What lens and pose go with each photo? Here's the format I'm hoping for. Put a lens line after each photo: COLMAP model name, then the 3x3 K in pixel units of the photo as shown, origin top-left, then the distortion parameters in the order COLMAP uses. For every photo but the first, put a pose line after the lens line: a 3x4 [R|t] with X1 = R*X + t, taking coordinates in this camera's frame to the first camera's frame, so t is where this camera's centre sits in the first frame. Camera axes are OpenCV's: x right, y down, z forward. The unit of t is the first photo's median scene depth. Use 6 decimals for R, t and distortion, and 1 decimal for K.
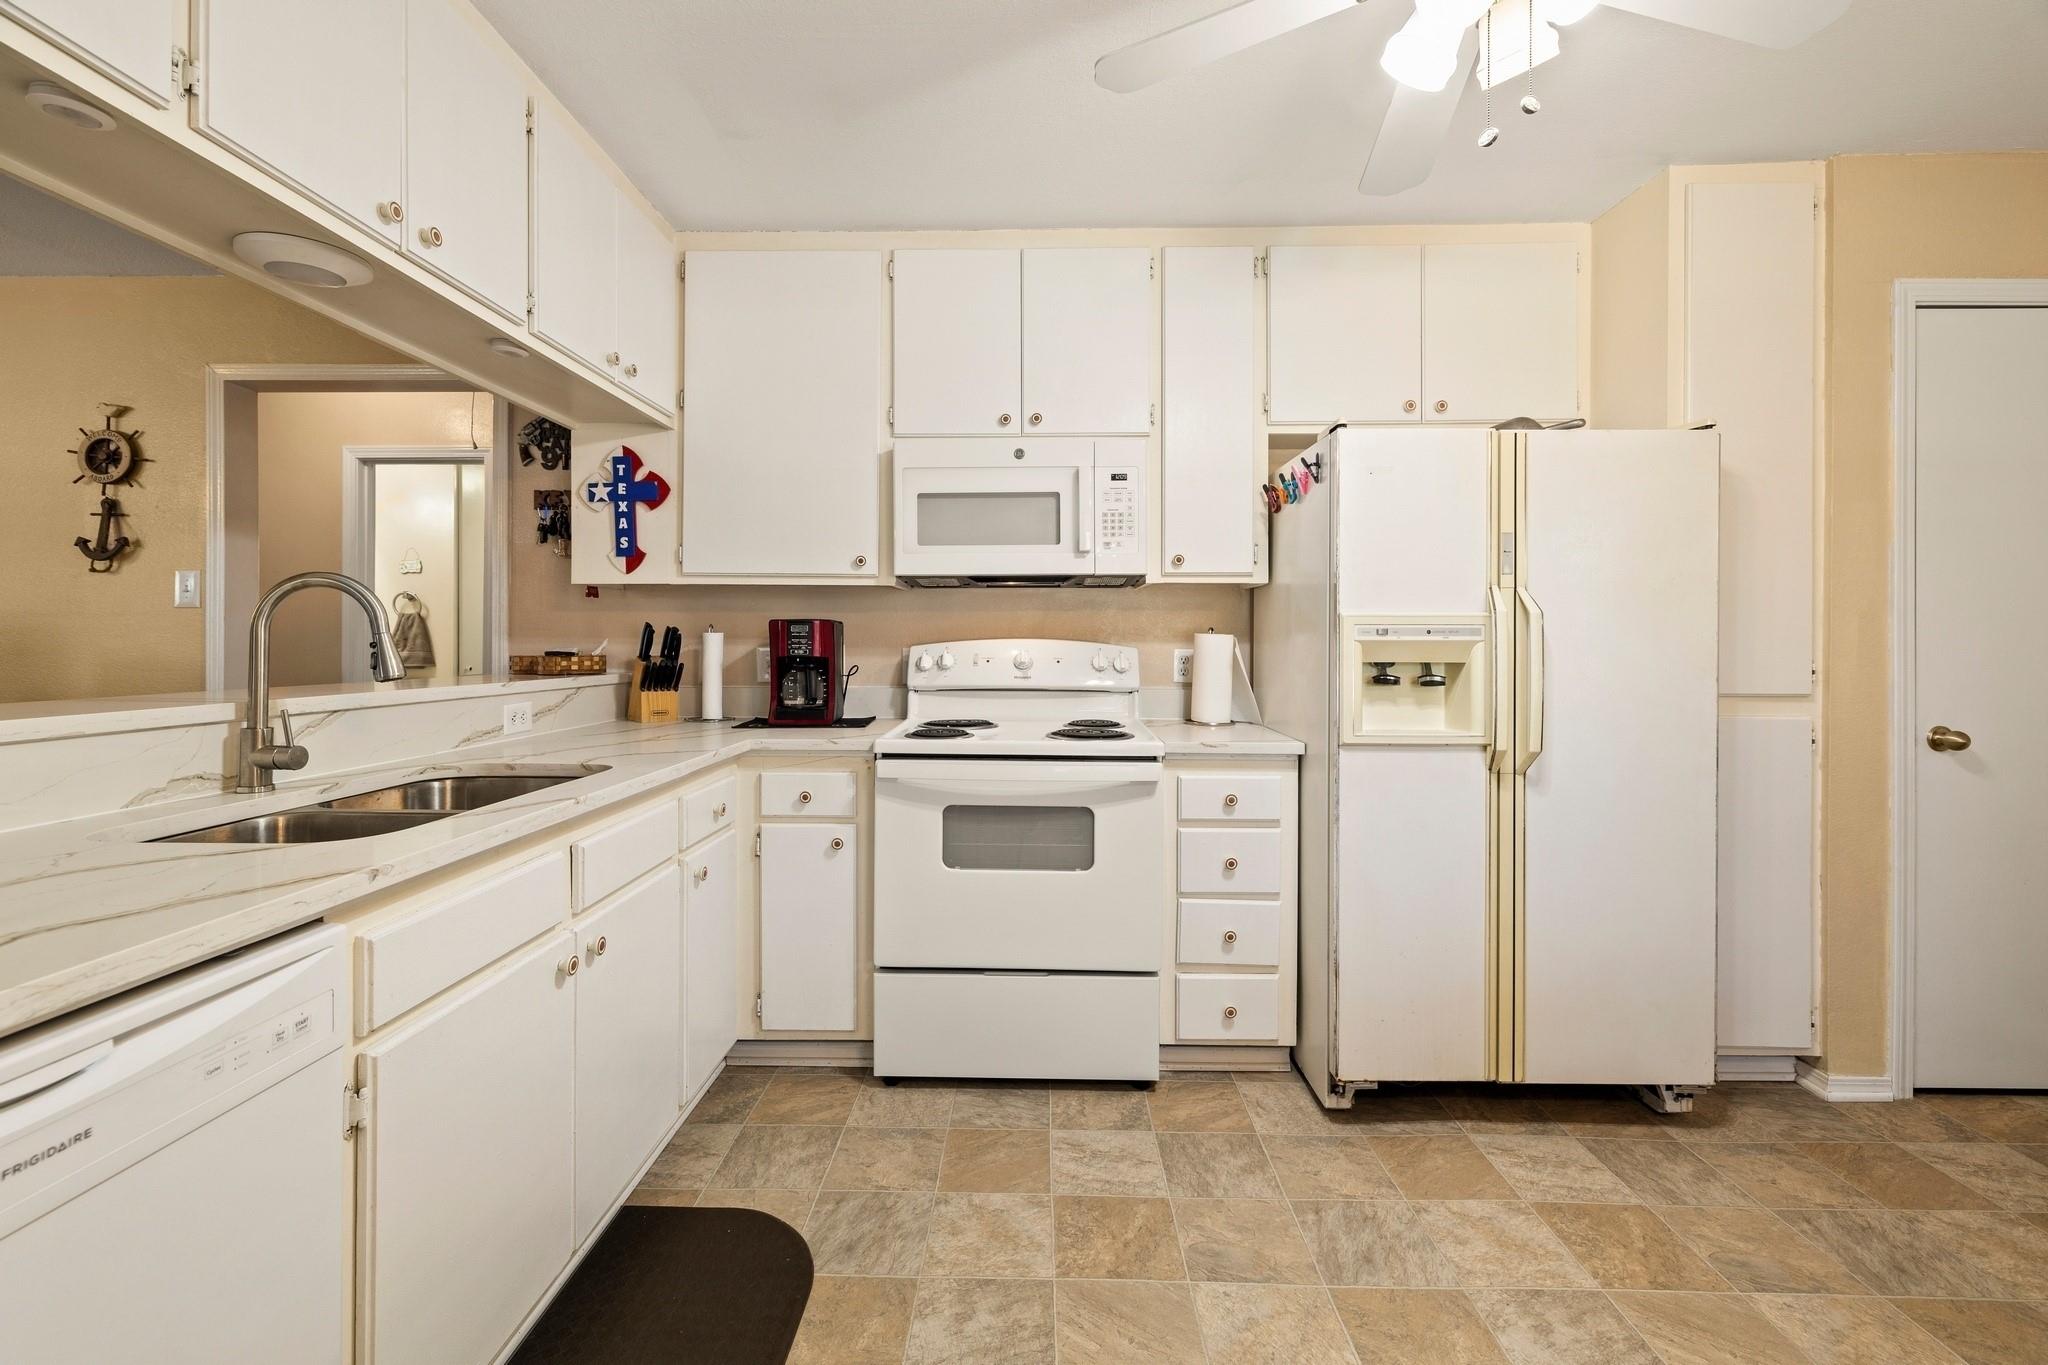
lens RADIAL K [[890.5, 0, 1017.7], [0, 890.5, 641.2], [0, 0, 1]] dist [-0.001111, 0.000906]
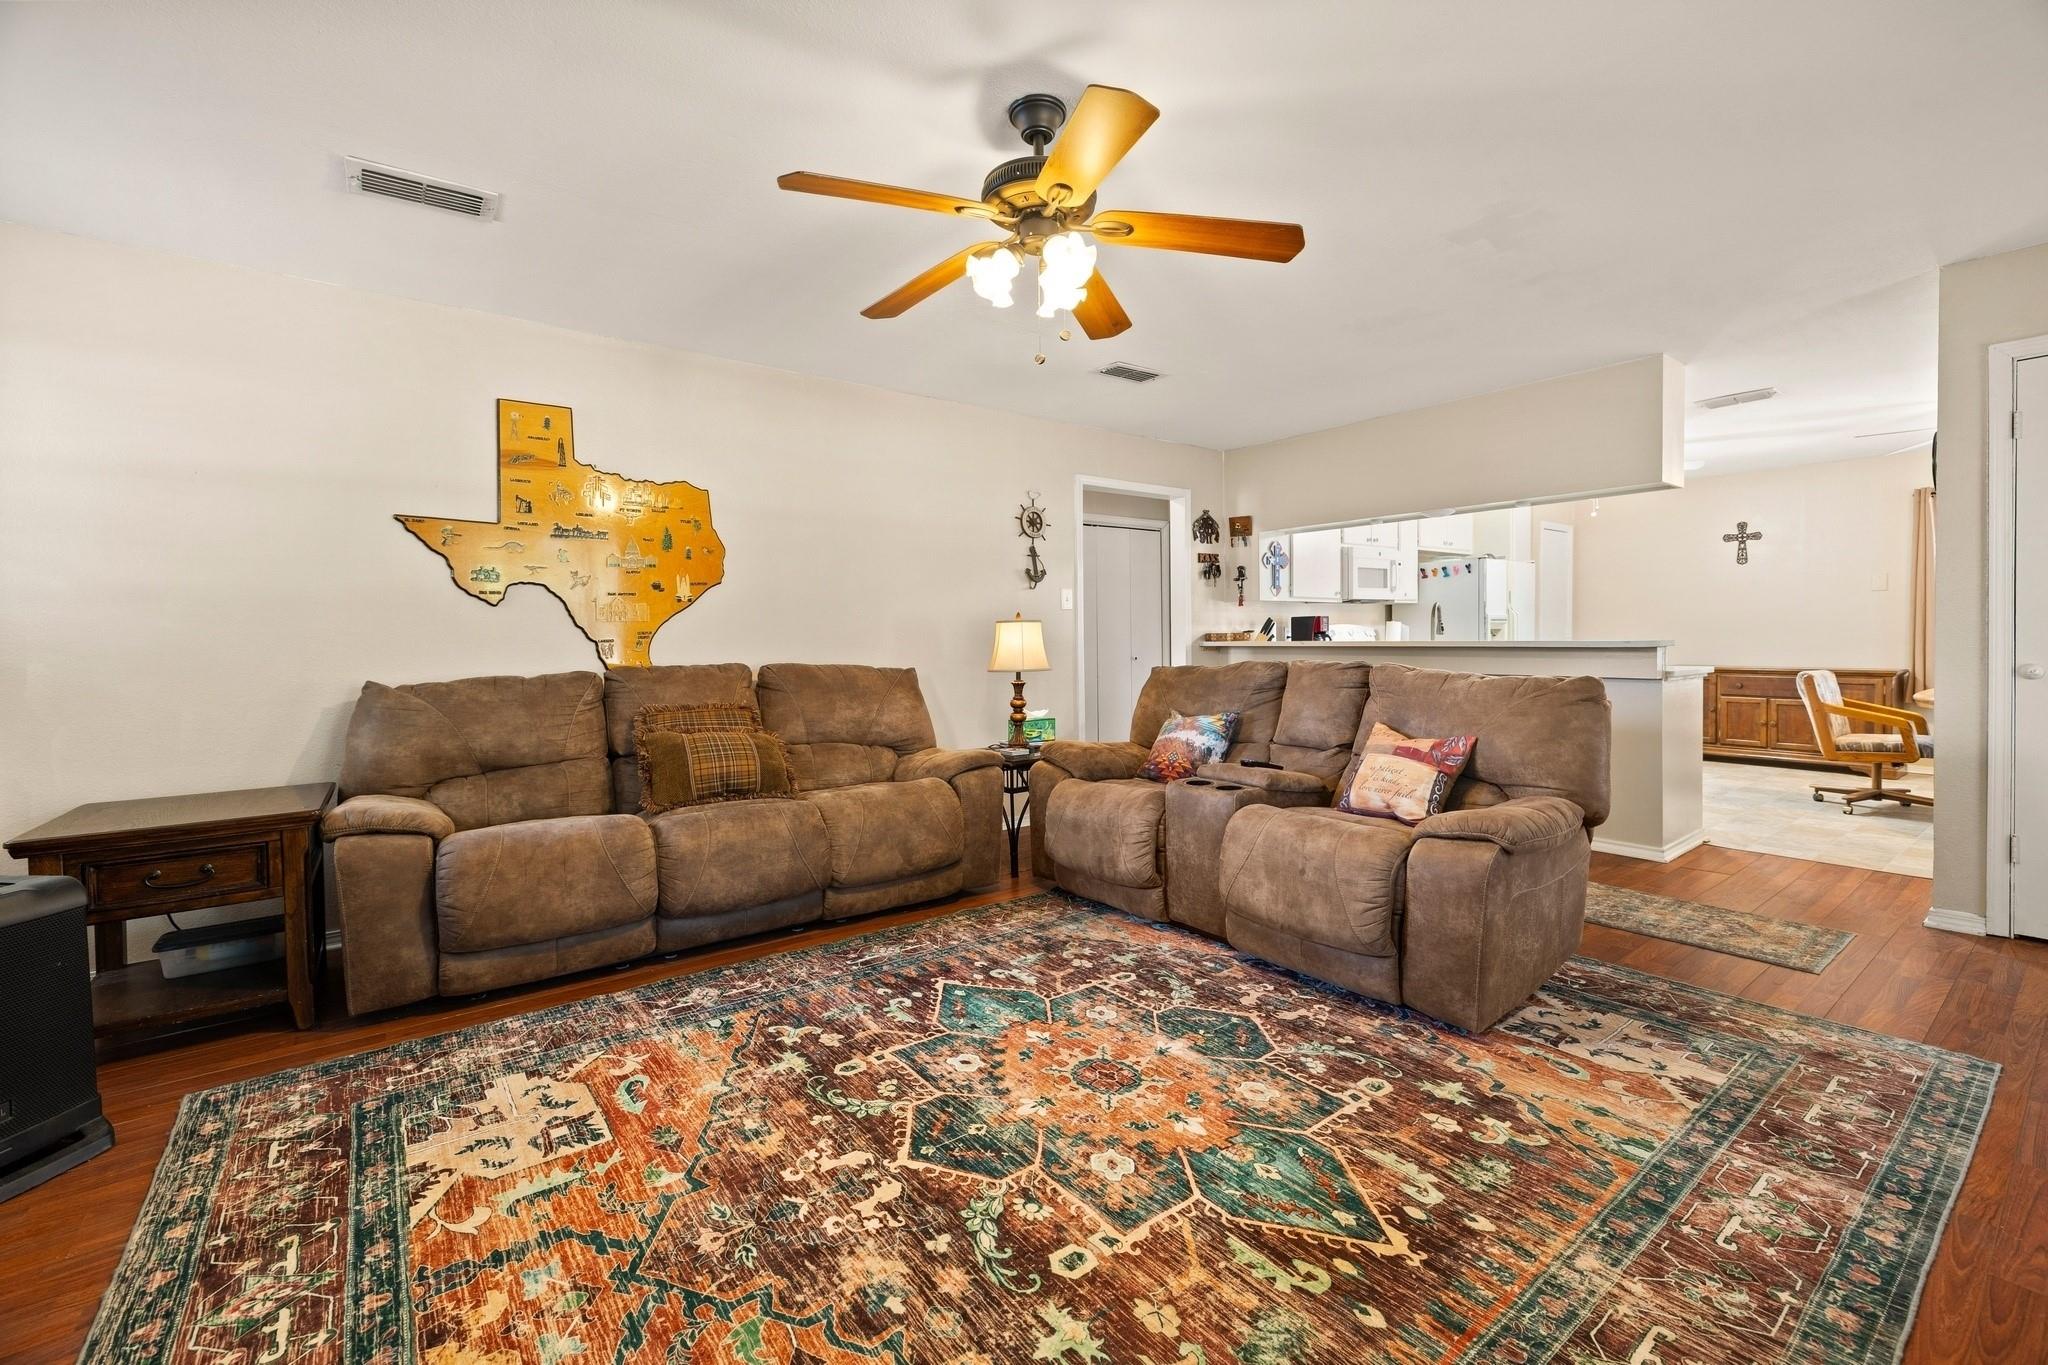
lens RADIAL K [[890.5, 0, 1011.6], [0, 890.5, 655.9], [0, 0, 1]] dist [-0.001111, 0.000906]
pose [[0.776260, -0.027937, 0.629794, -2.550582], [0.014372, 0.999542, 0.026624, 0.007644], [-0.630250, -0.011616, 0.776306, -0.378707]]
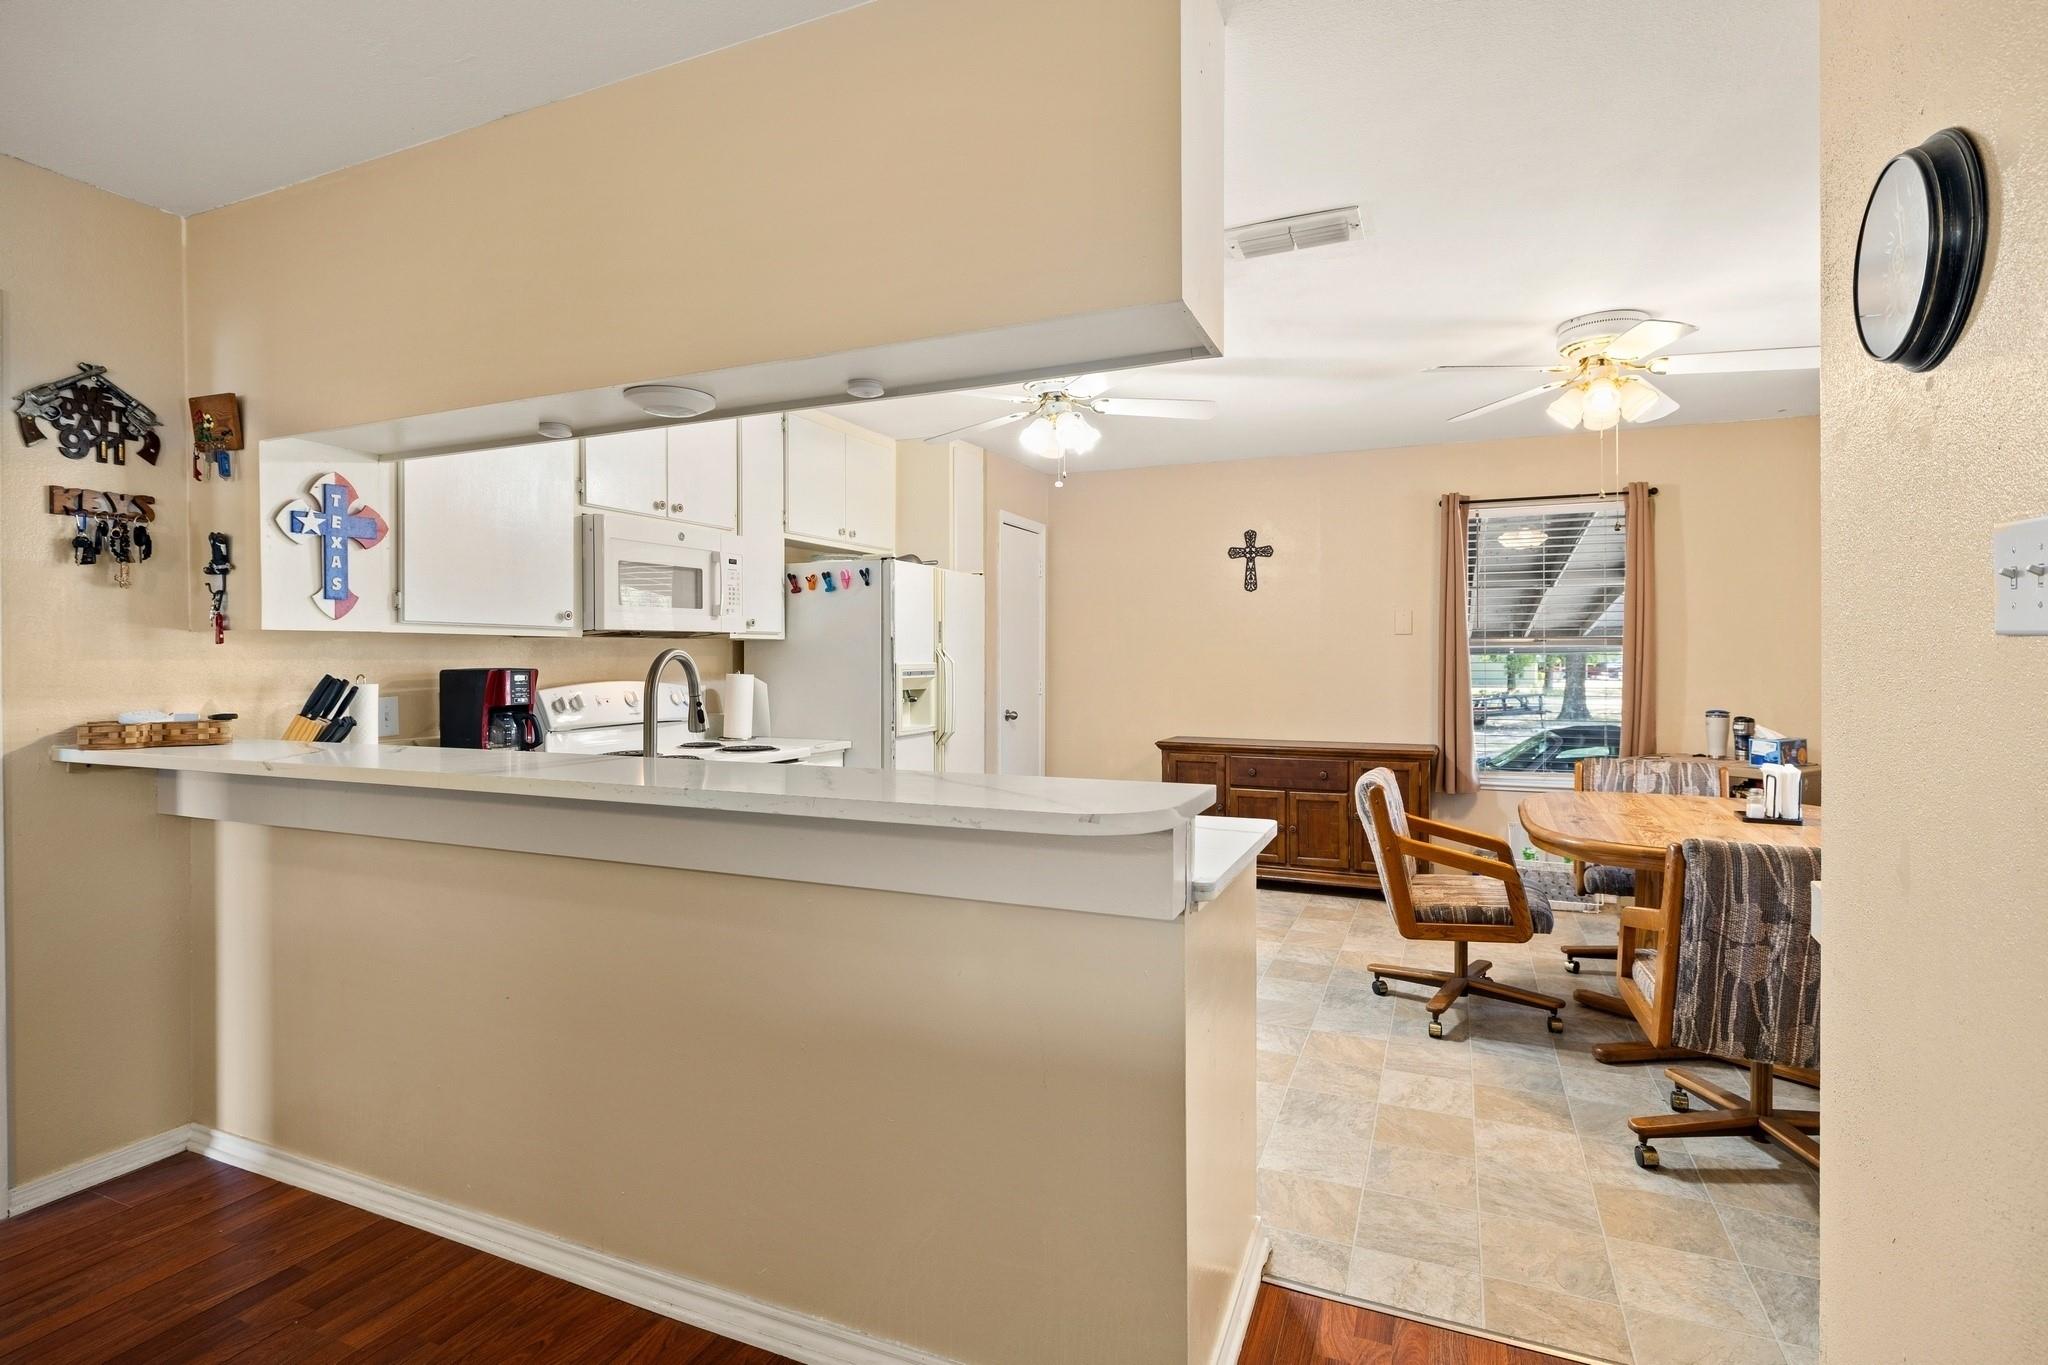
lens RADIAL K [[1000.1, 0, 1022.1], [0, 1000.1, 672.3], [0, 0, 1]] dist [-0.005323, -0.000088]
pose [[0.374303, -0.019299, 0.927105, -1.149047], [0.003797, 0.999807, 0.019280, -0.042216], [-0.927299, -0.003697, 0.374304, 0.011142]]
